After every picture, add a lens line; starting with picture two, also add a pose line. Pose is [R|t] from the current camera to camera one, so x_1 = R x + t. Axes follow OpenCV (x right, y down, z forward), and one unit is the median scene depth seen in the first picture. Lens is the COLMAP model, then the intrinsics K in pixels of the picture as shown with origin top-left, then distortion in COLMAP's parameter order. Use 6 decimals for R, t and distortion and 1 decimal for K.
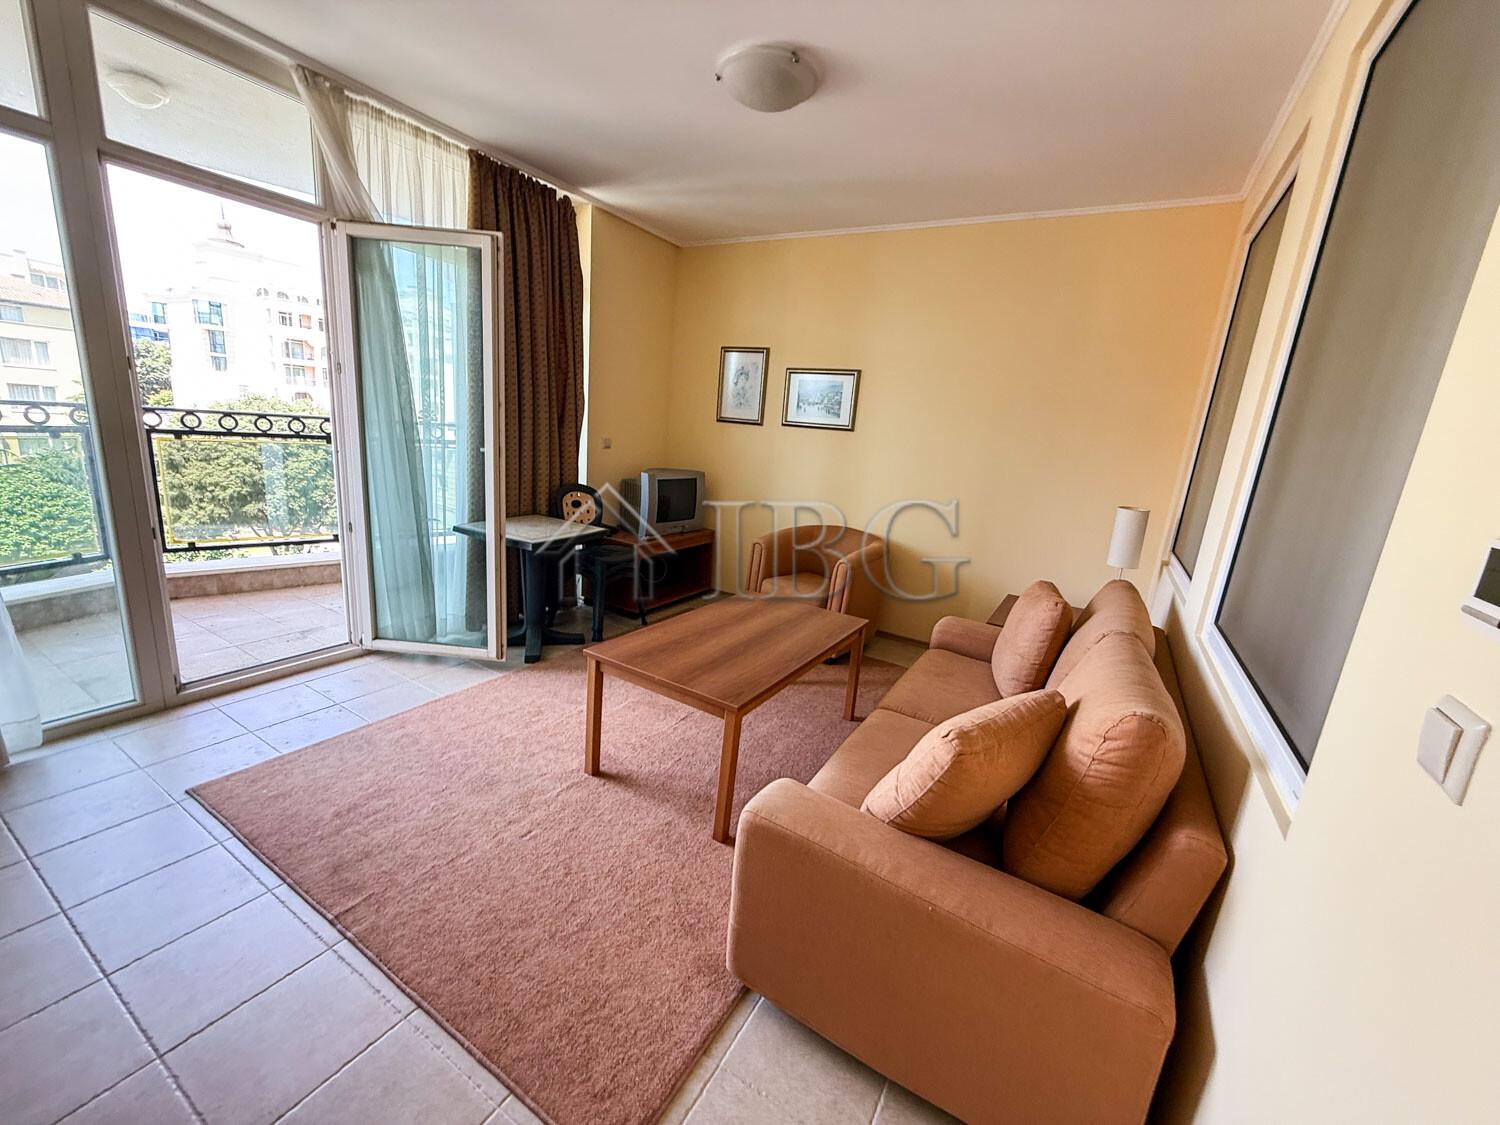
lens RADIAL K [[603.7, 0, 750.0], [0, 603.7, 562.5], [0, 0, 1]] dist [0.001537, -0.000094]
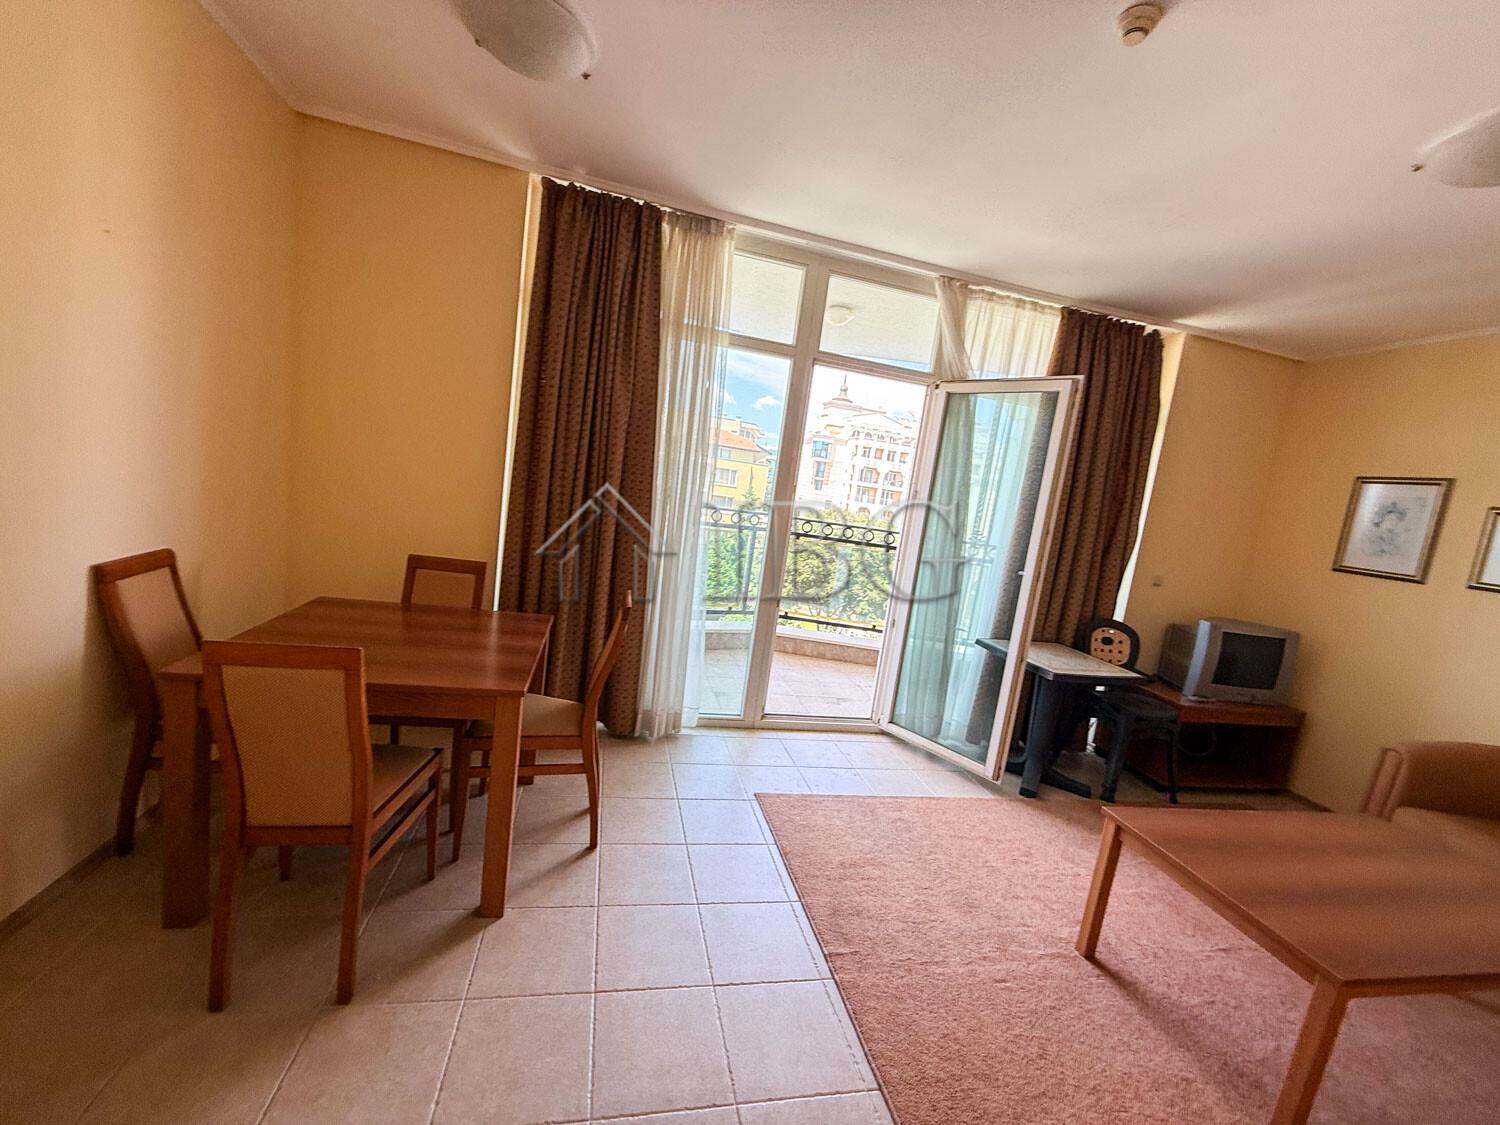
lens RADIAL K [[600.8, 0, 741.5], [0, 600.8, 559.5], [0, 0, 1]] dist [0.000308, -0.000076]
pose [[0.682251, 0.101710, -0.724009, -0.024163], [-0.242487, 0.965702, -0.092838, 0.003265], [0.689735, 0.238902, 0.683514, -0.040475]]
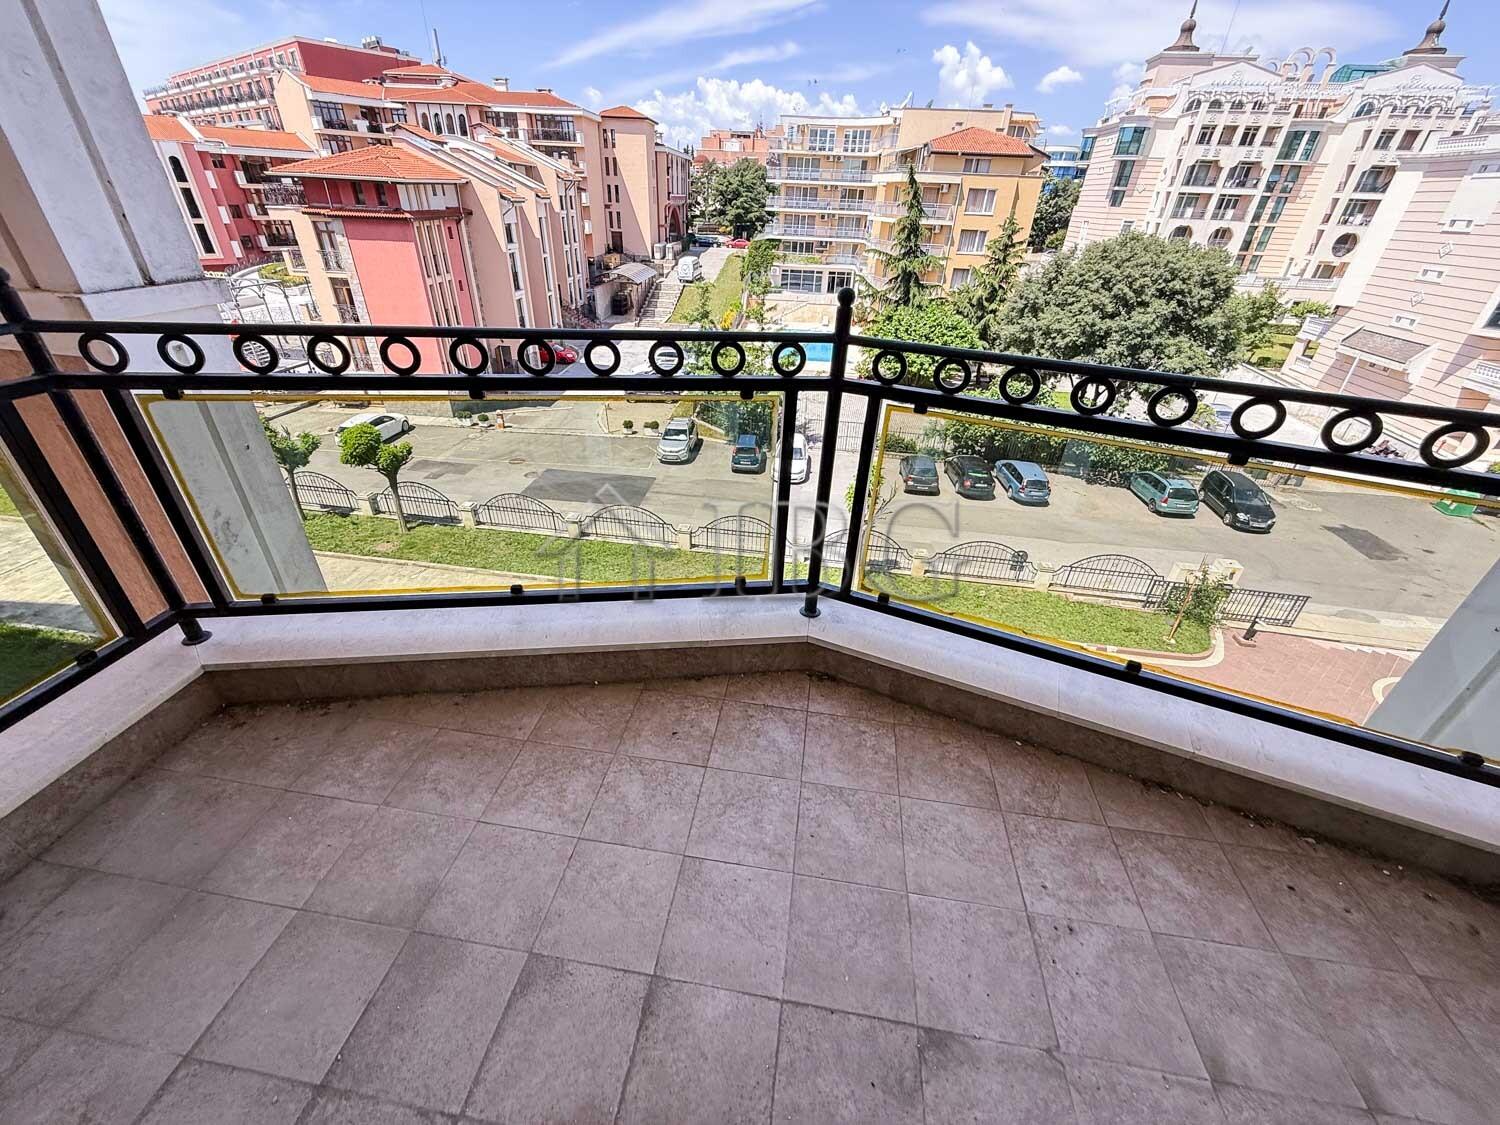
lens RADIAL K [[597.9, 0, 746.6], [0, 597.9, 564.1], [0, 0, 1]] dist [0.000185, -0.000078]
pose [[0.375169, 0.424538, -0.824024, -1.018136], [-0.214501, 0.904589, 0.368385, -0.442075], [0.901797, 0.038548, 0.430438, 1.298896]]
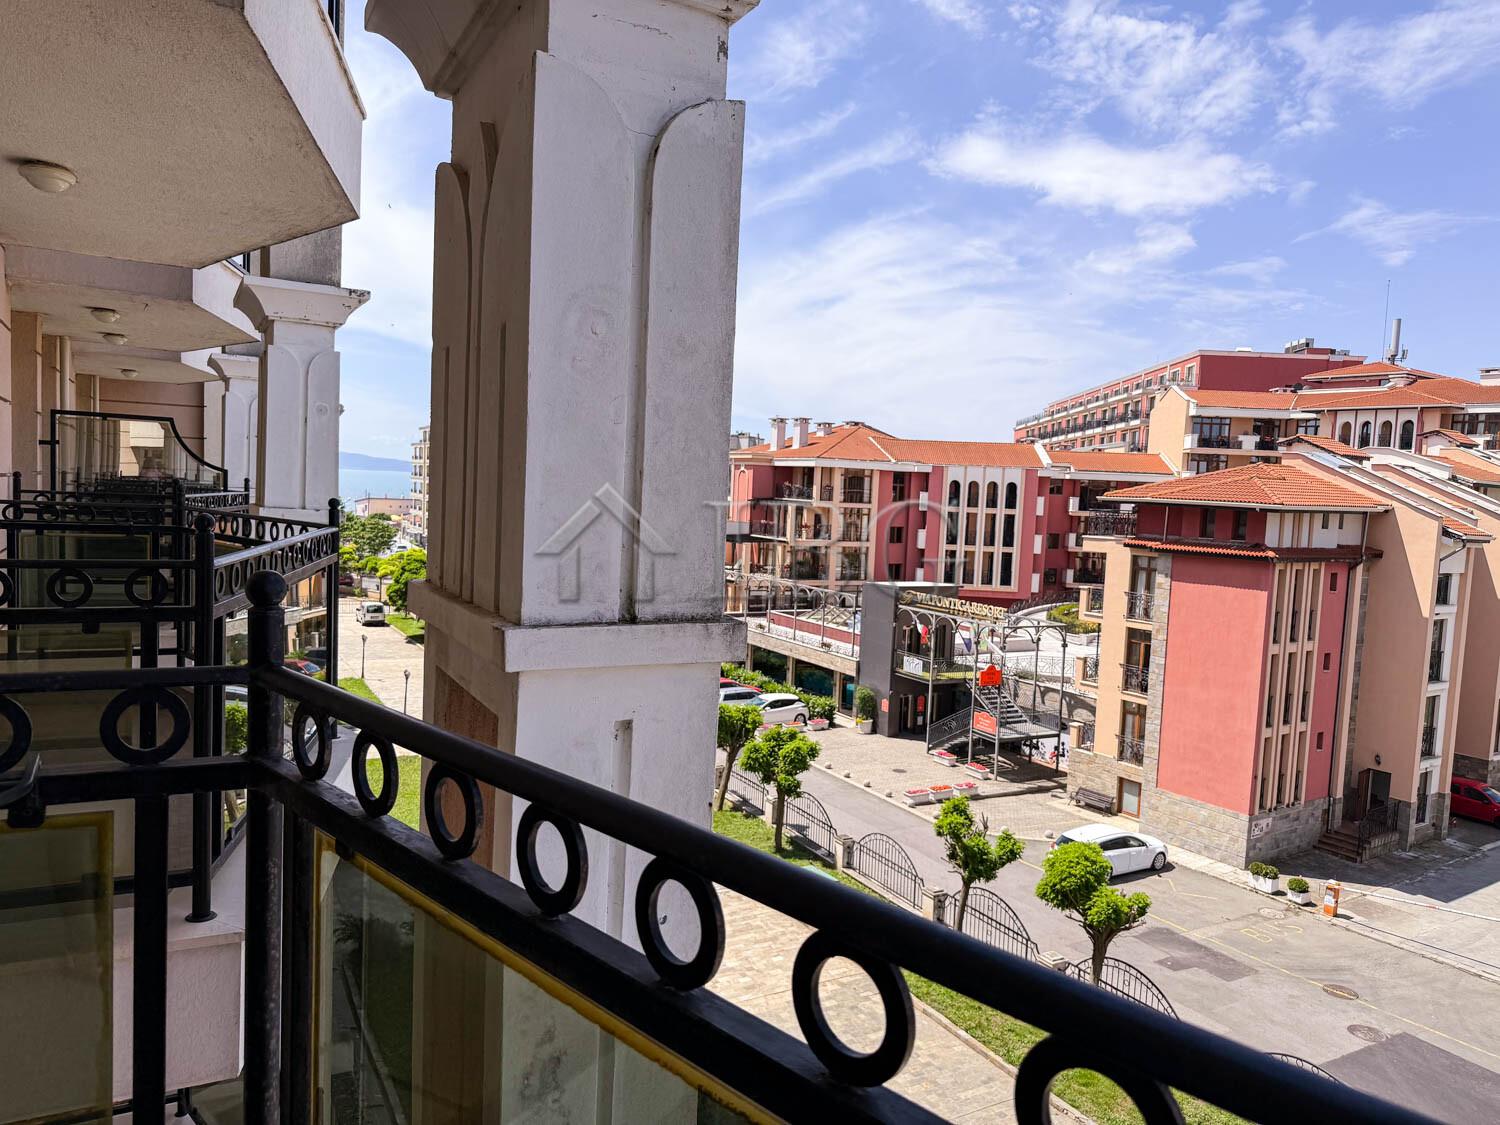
lens RADIAL K [[1049.2, 0, 752.2], [0, 1049.2, 570.9], [0, 0, 1]] dist [0.041932, -0.075995]
pose [[-0.508032, -0.038512, -0.860477, -1.812894], [-0.278480, 0.952691, 0.121777, -0.502174], [0.815078, 0.301492, -0.494722, 1.428027]]
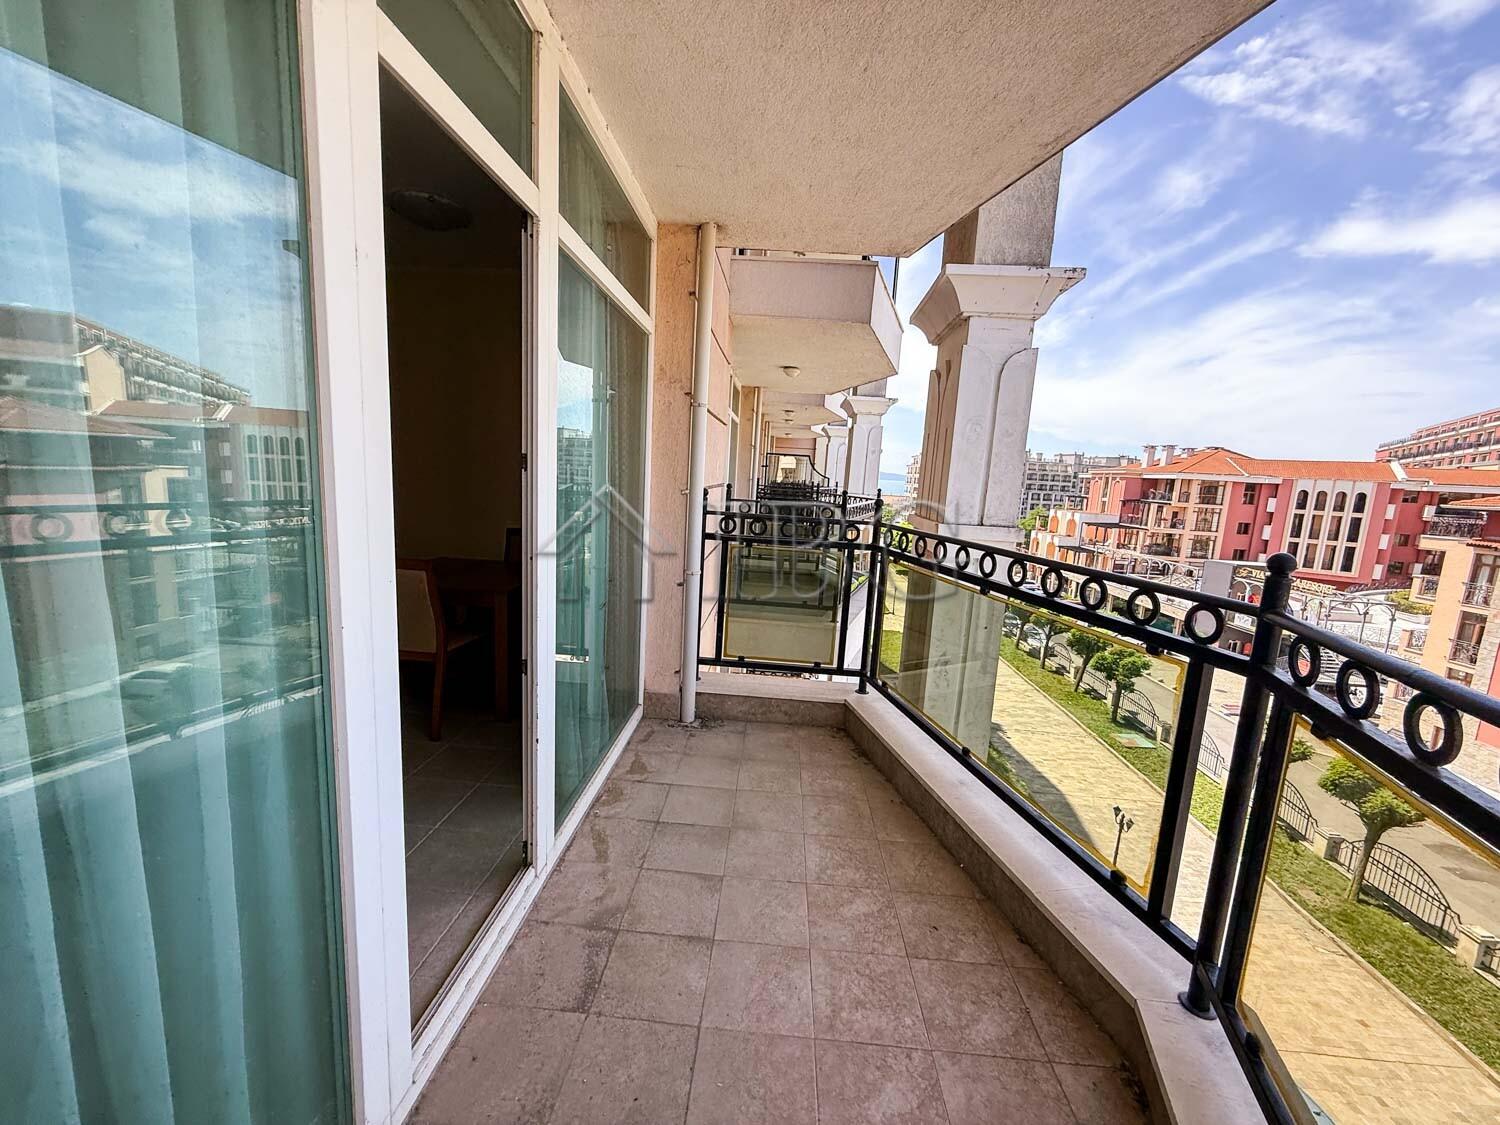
lens RADIAL K [[600.8, 0, 741.5], [0, 600.8, 559.5], [0, 0, 1]] dist [0.000308, -0.000076]
pose [[-0.886894, -0.067584, -0.457003, -0.991687], [-0.227220, 0.925130, 0.304148, -0.608823], [0.402231, 0.373587, -0.835849, 2.295828]]
